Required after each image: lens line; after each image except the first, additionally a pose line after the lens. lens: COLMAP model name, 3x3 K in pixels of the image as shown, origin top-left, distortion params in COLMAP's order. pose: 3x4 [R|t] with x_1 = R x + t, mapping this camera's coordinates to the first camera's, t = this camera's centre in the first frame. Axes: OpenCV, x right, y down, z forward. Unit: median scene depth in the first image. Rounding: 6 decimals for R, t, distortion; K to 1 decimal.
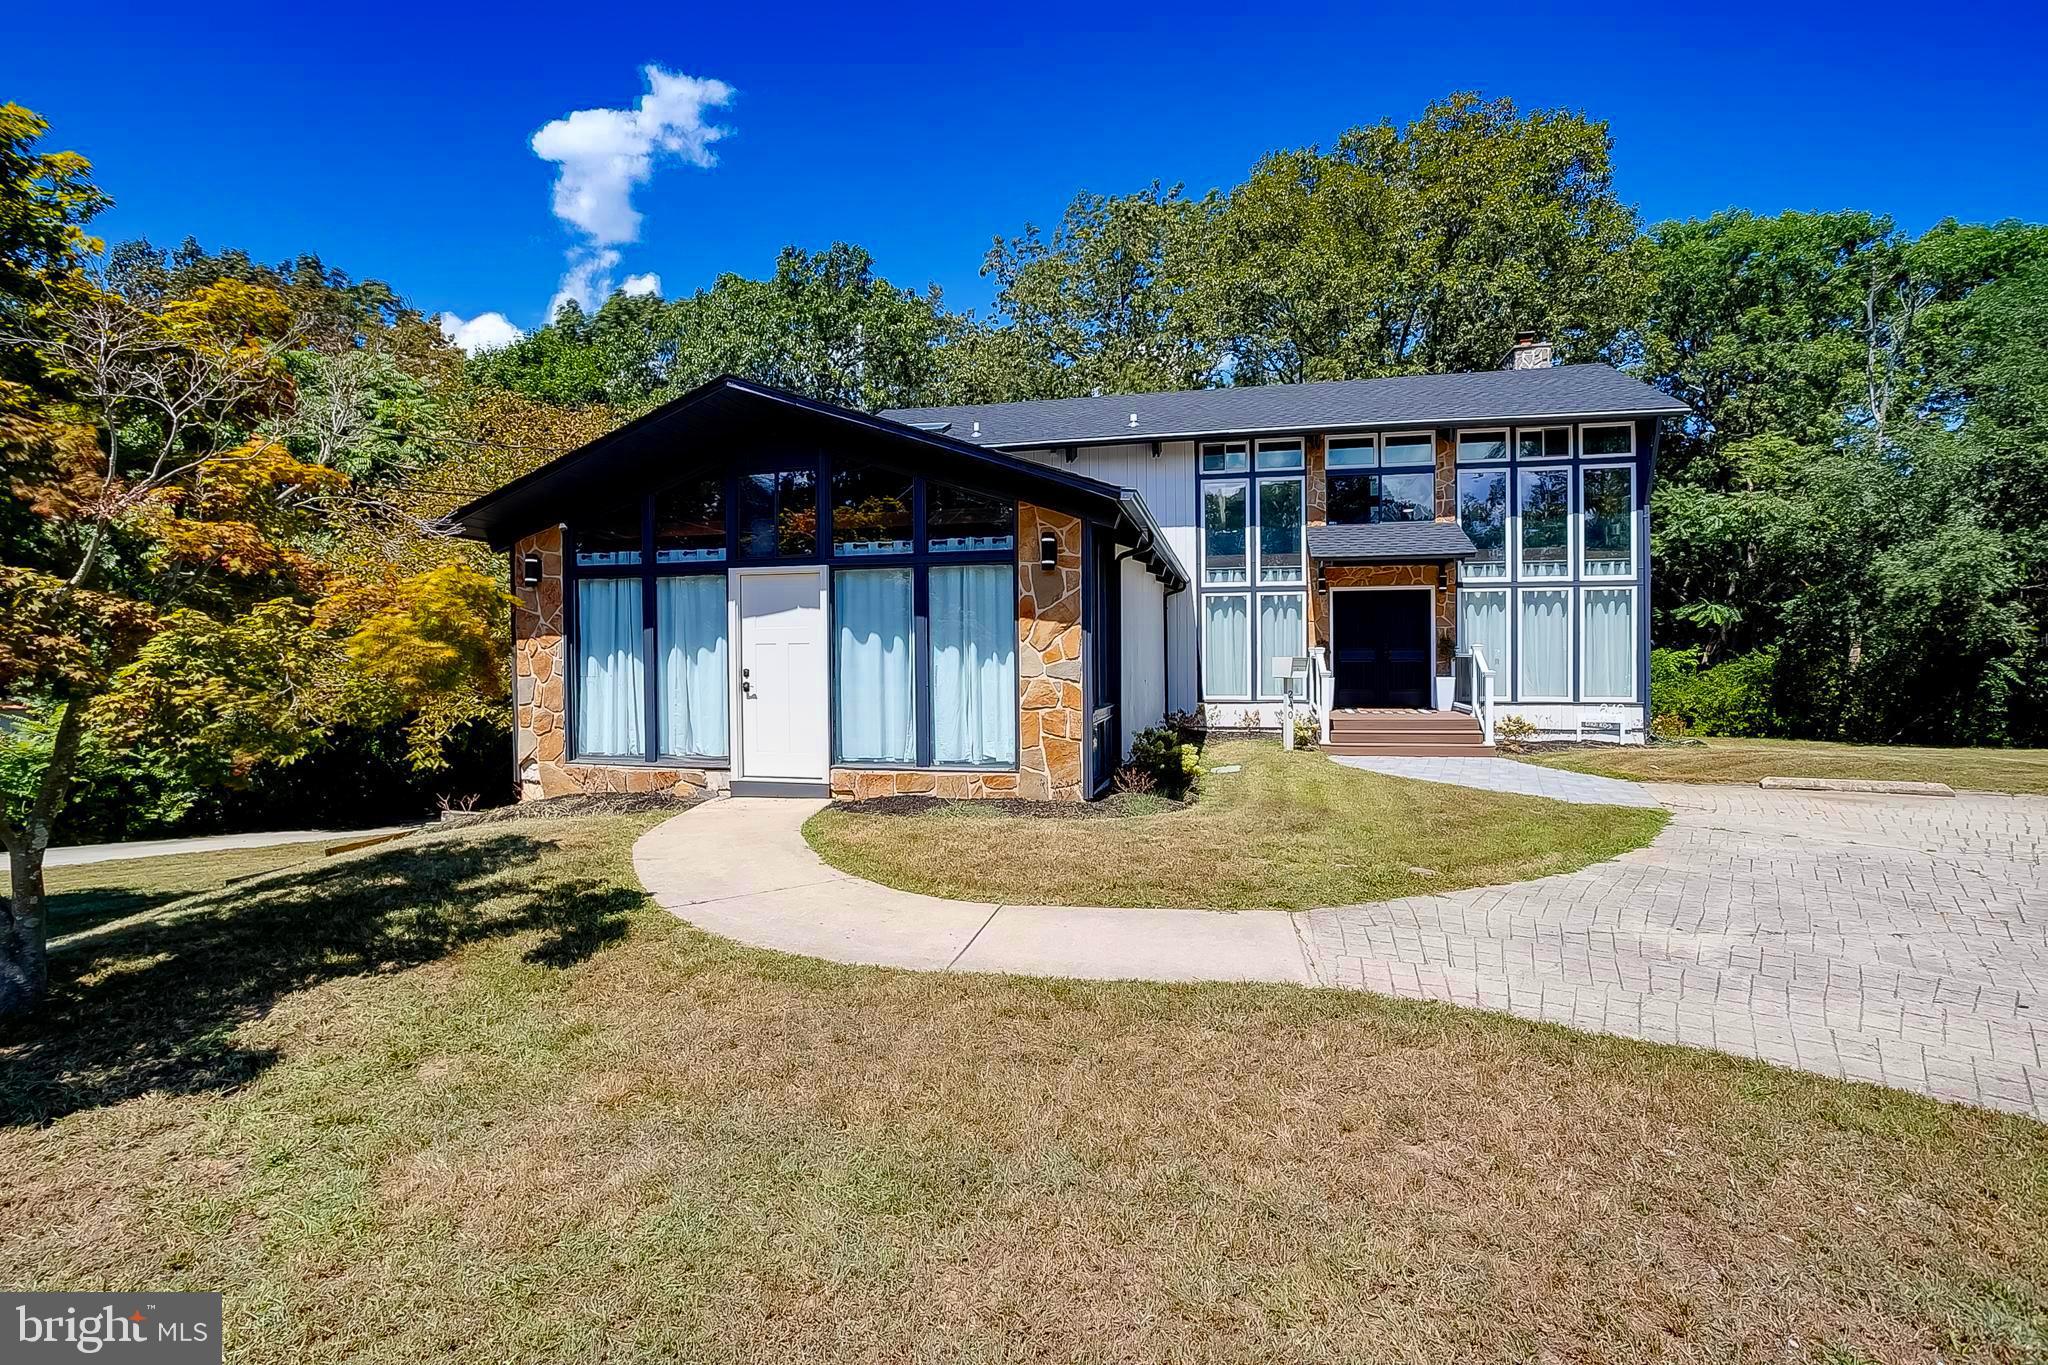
lens RADIAL K [[989.7, 0, 1019.4], [0, 989.7, 664.1], [0, 0, 1]] dist [-0.054614, 0.027361]
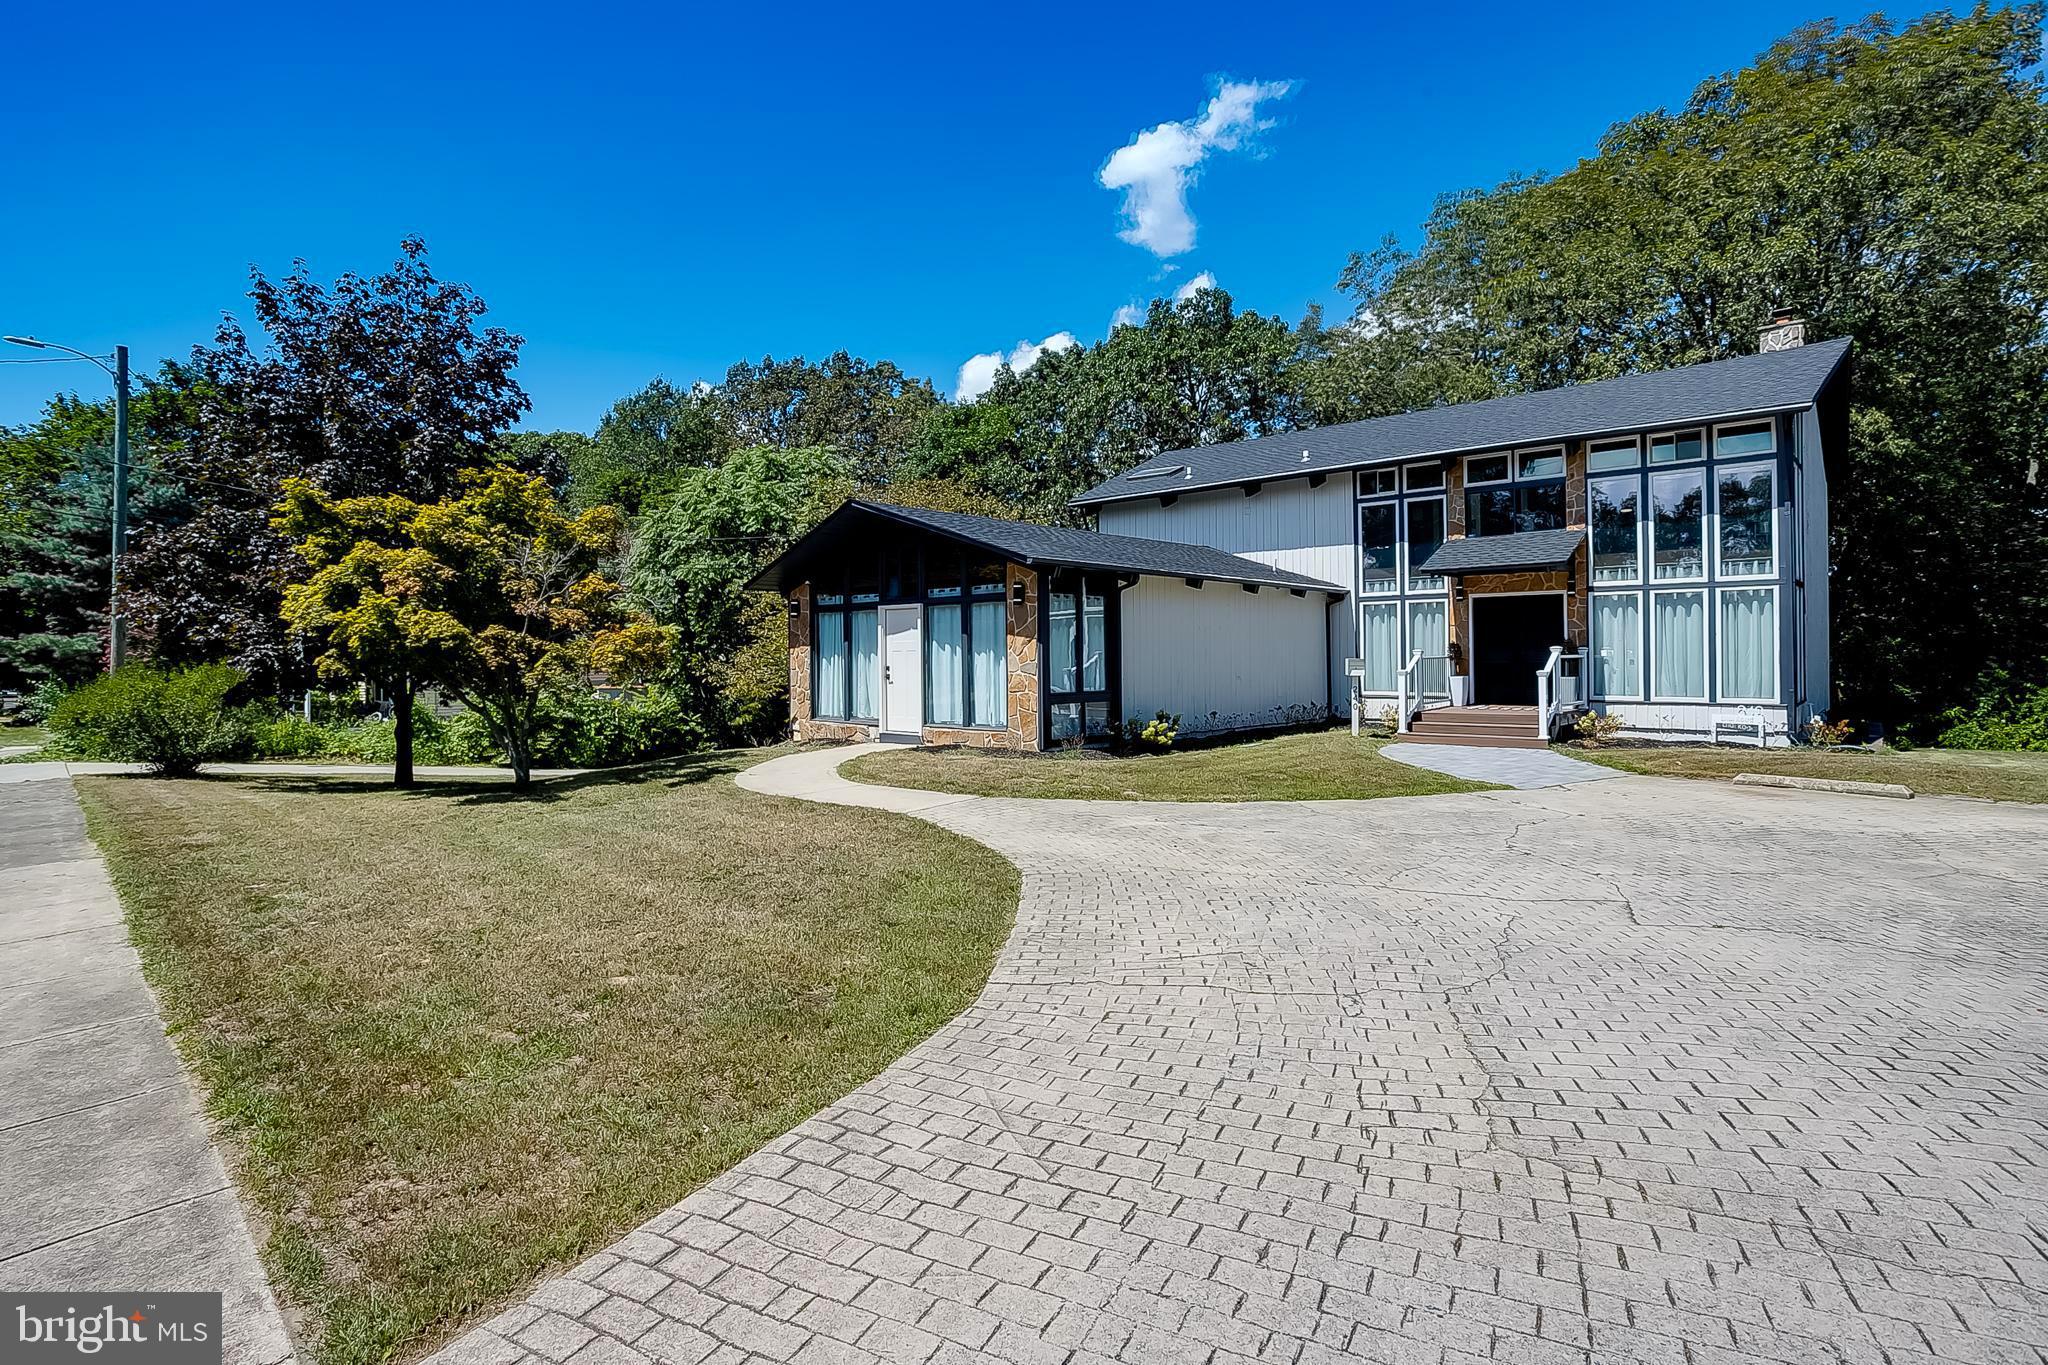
lens RADIAL K [[989.7, 0, 1019.4], [0, 989.7, 664.1], [0, 0, 1]] dist [-0.054614, 0.027361]
pose [[0.877515, 0.003366, -0.479538, 0.431330], [-0.002215, 0.999993, 0.002965, -0.002309], [0.479545, -0.001539, 0.877516, -0.217062]]
